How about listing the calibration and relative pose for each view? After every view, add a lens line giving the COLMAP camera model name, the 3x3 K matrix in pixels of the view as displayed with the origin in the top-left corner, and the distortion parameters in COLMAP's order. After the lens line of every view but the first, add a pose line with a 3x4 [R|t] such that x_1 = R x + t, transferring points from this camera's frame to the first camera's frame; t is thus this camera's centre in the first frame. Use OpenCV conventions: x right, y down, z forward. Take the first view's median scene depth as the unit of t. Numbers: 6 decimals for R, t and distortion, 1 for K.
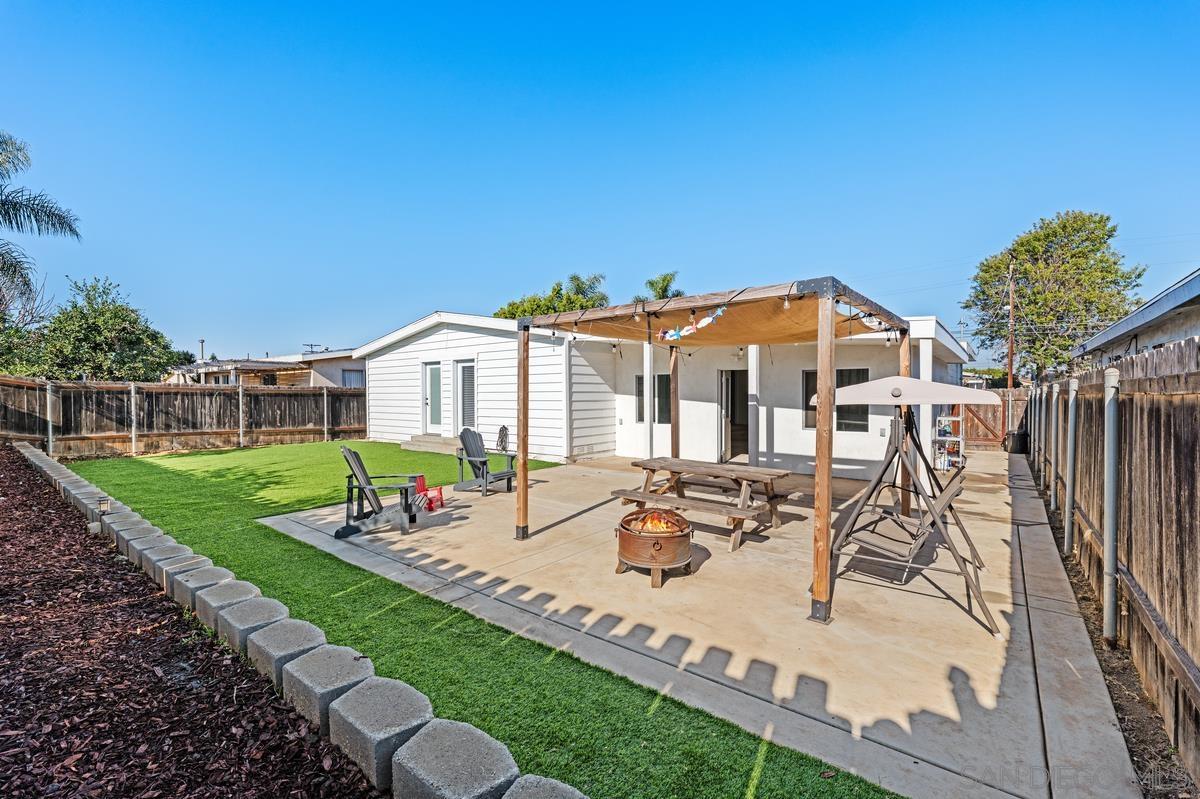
lens RADIAL K [[517.9, 0, 600.0], [0, 517.9, 399.5], [0, 0, 1]] dist [0.000144, -0.000067]
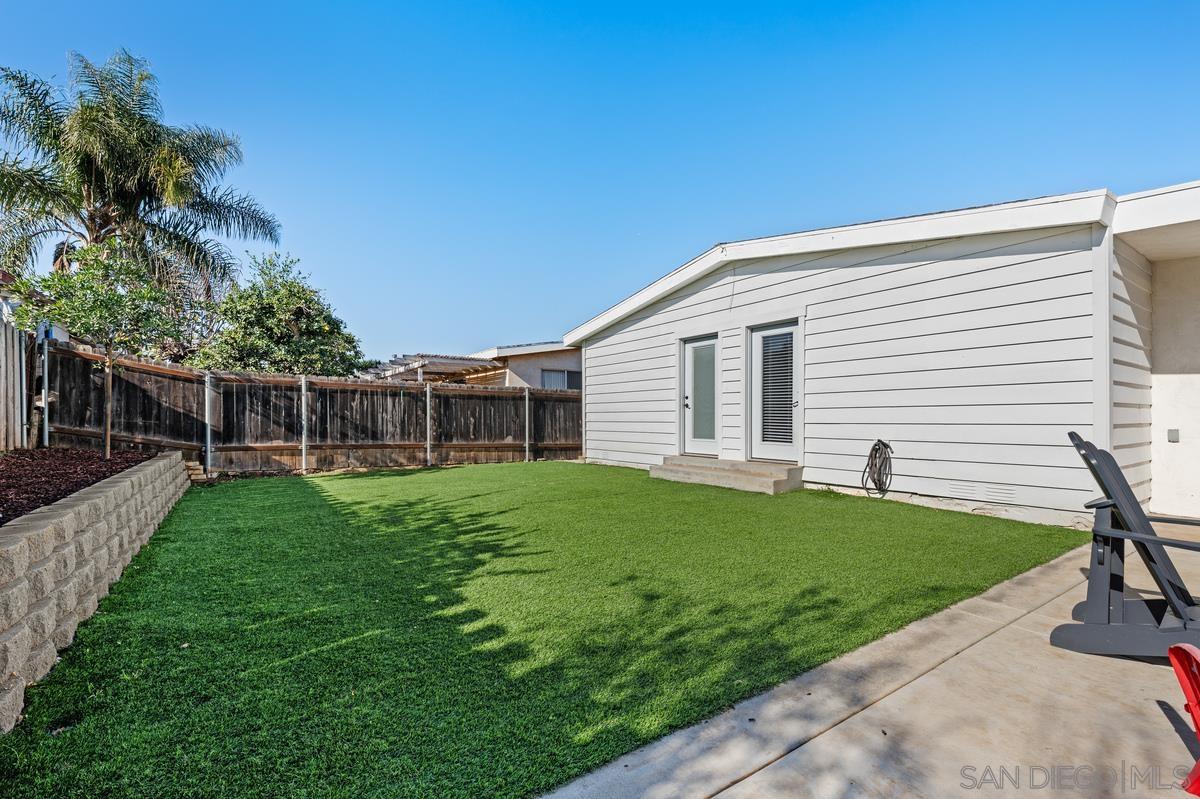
lens RADIAL K [[533.4, 0, 595.6], [0, 533.4, 423.1], [0, 0, 1]] dist [-0.000076, -0.000079]
pose [[0.954458, 0.006428, -0.298277, -0.256910], [-0.006524, 0.999978, 0.000673, 0.030682], [0.298275, 0.001303, 0.954479, 0.371464]]
